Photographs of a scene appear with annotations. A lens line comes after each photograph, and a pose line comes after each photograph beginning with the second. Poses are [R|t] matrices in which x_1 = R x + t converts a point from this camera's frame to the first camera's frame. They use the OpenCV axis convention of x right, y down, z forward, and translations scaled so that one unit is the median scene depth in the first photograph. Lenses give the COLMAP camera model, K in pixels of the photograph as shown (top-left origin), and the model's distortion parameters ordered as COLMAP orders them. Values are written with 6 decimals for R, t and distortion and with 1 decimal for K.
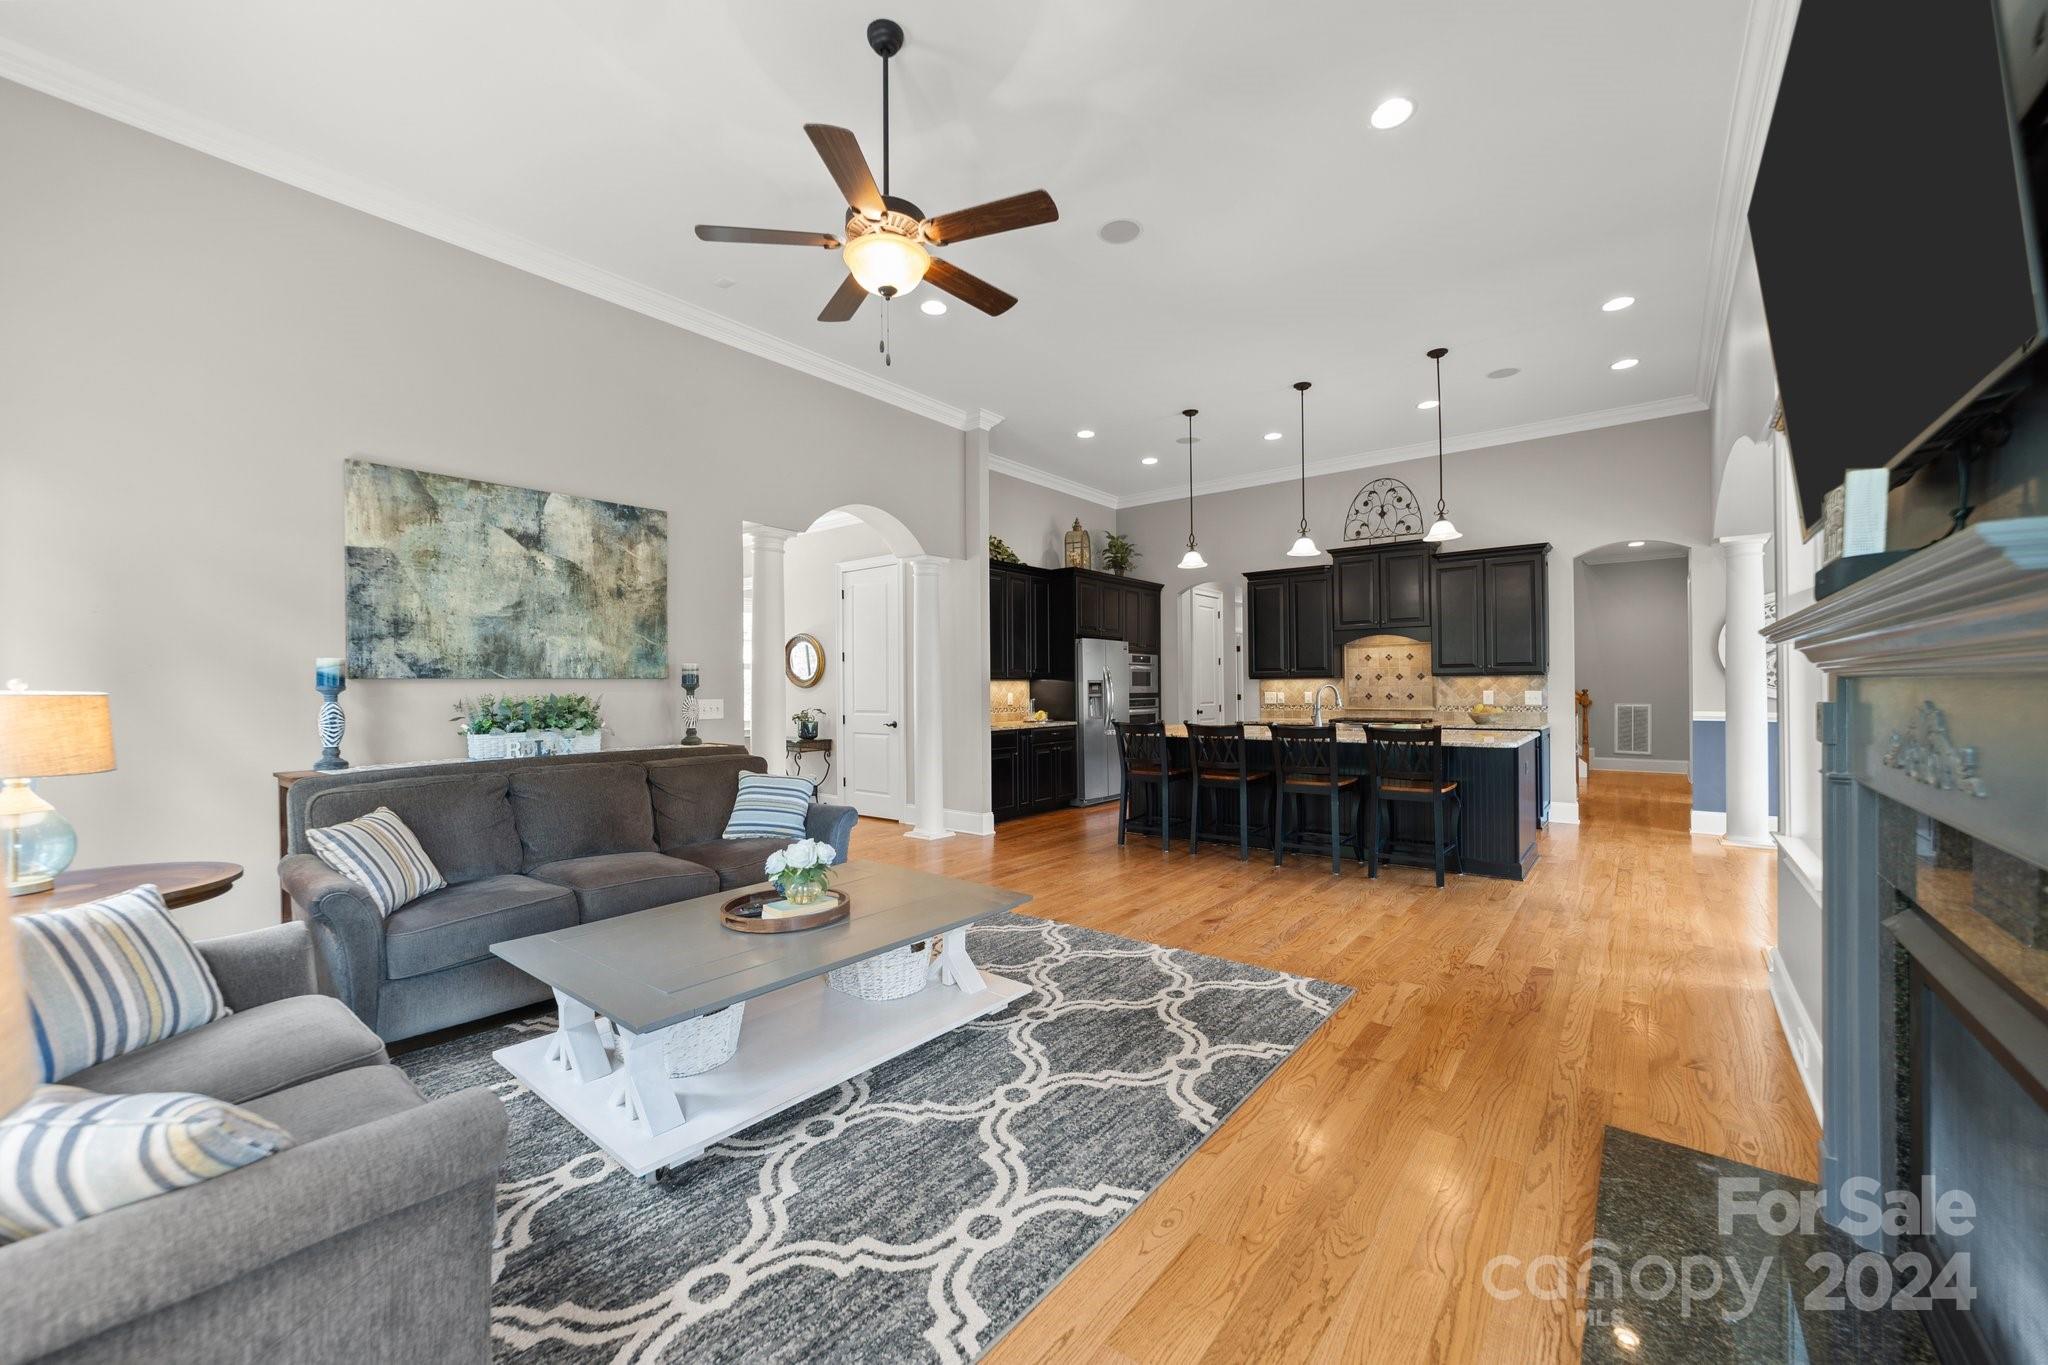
lens RADIAL K [[793.1, 0, 1021.0], [0, 793.1, 686.3], [0, 0, 1]] dist [-0.000330, -0.000009]
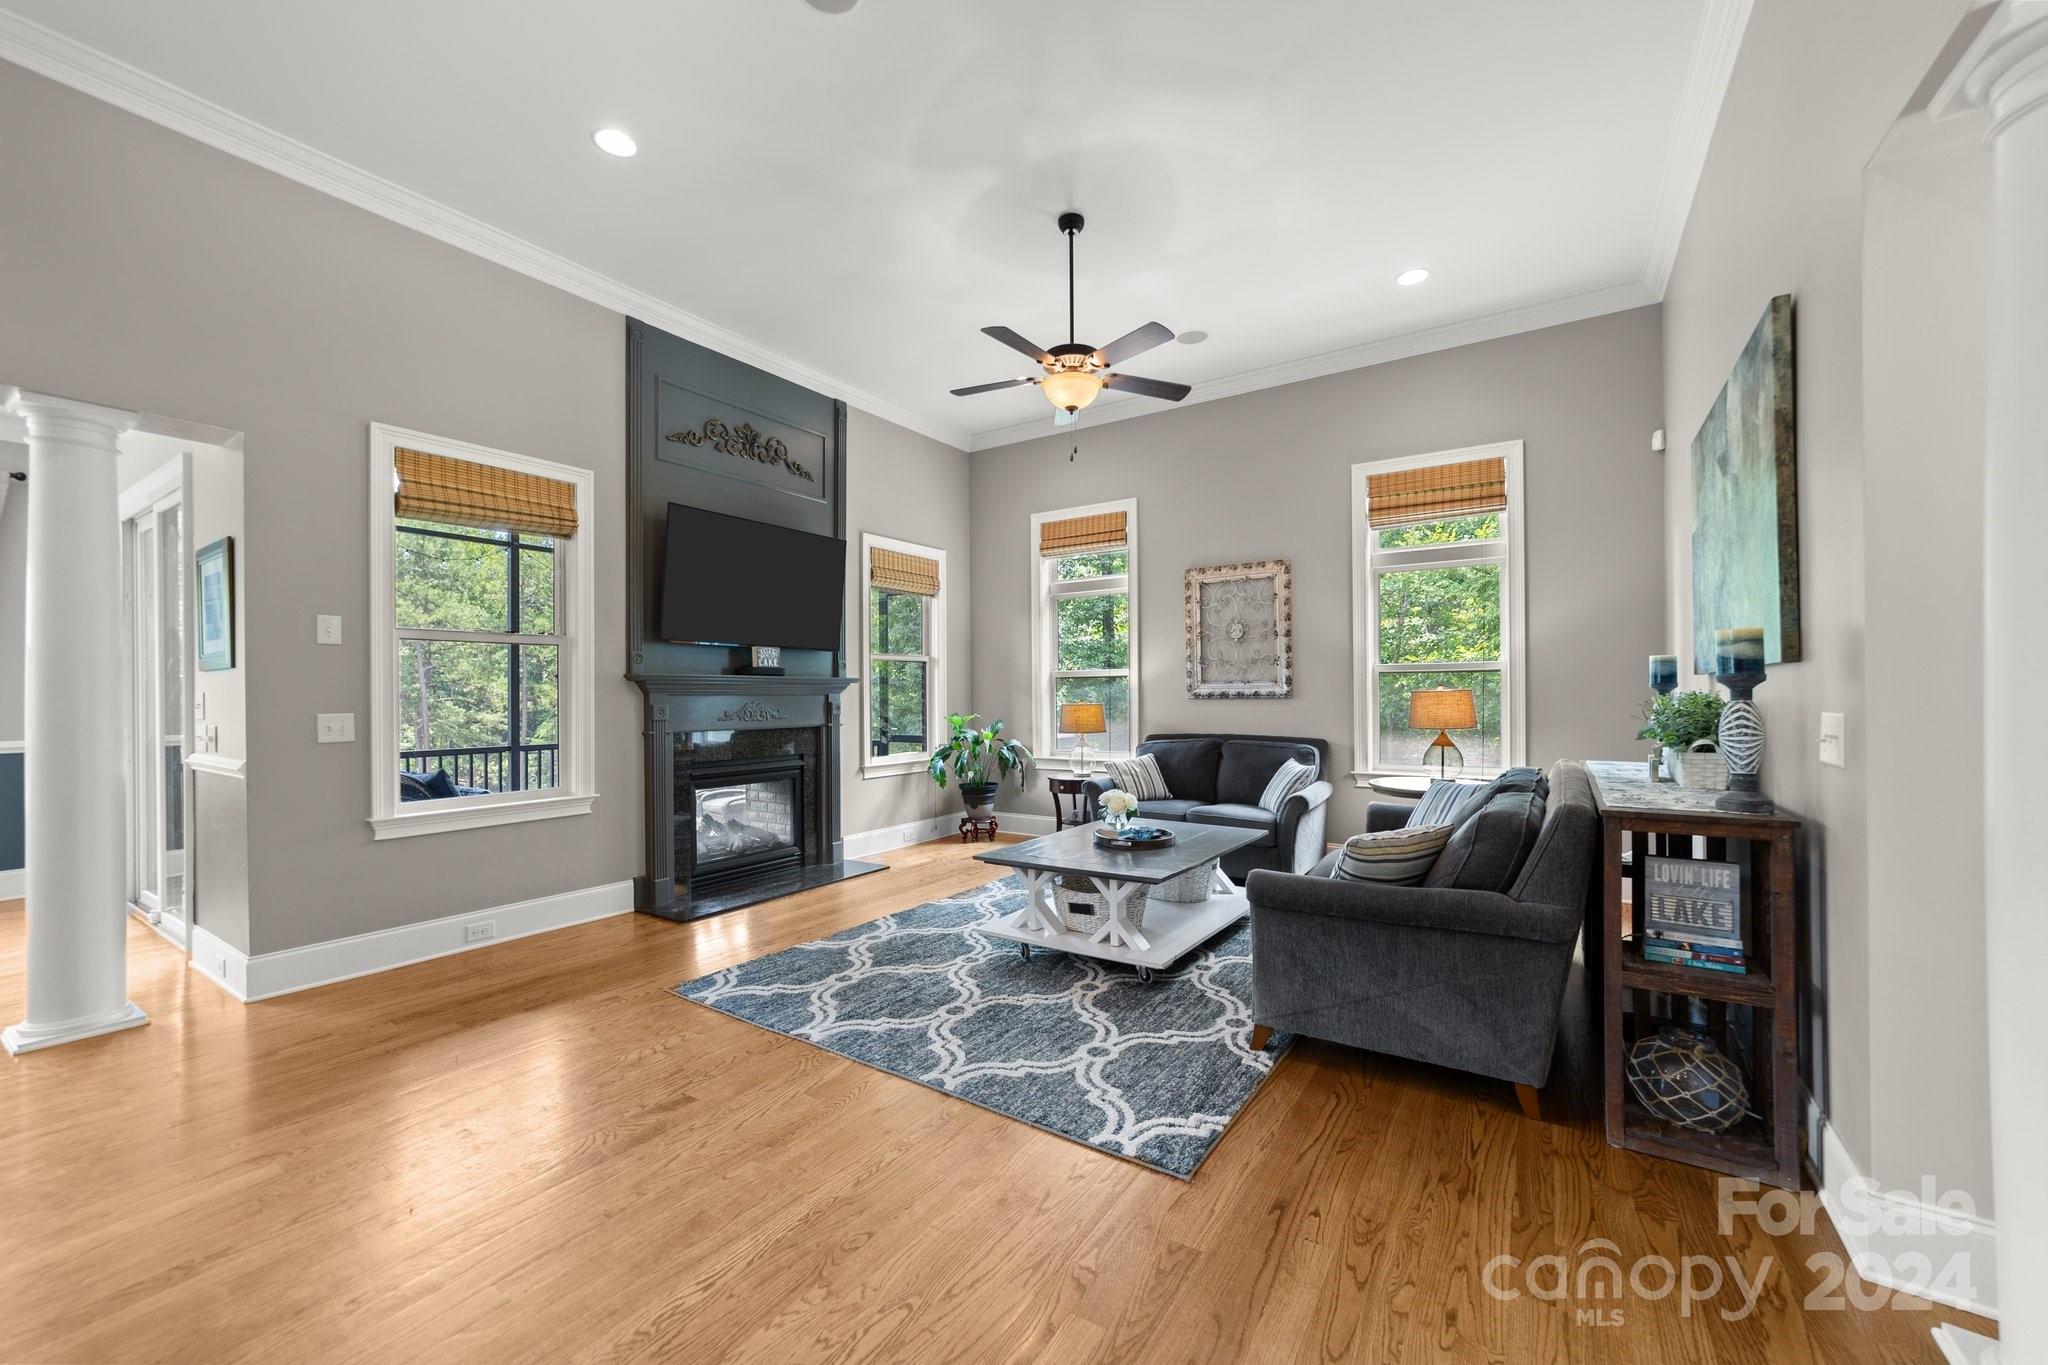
lens RADIAL K [[793.1, 0, 1025.4], [0, 793.1, 690.0], [0, 0, 1]] dist [-0.000330, -0.000009]
pose [[-0.995786, 0.014053, -0.090620, 0.039904], [0.014719, 0.999869, -0.006686, 0.003501], [0.090514, -0.007992, -0.995863, 2.124024]]
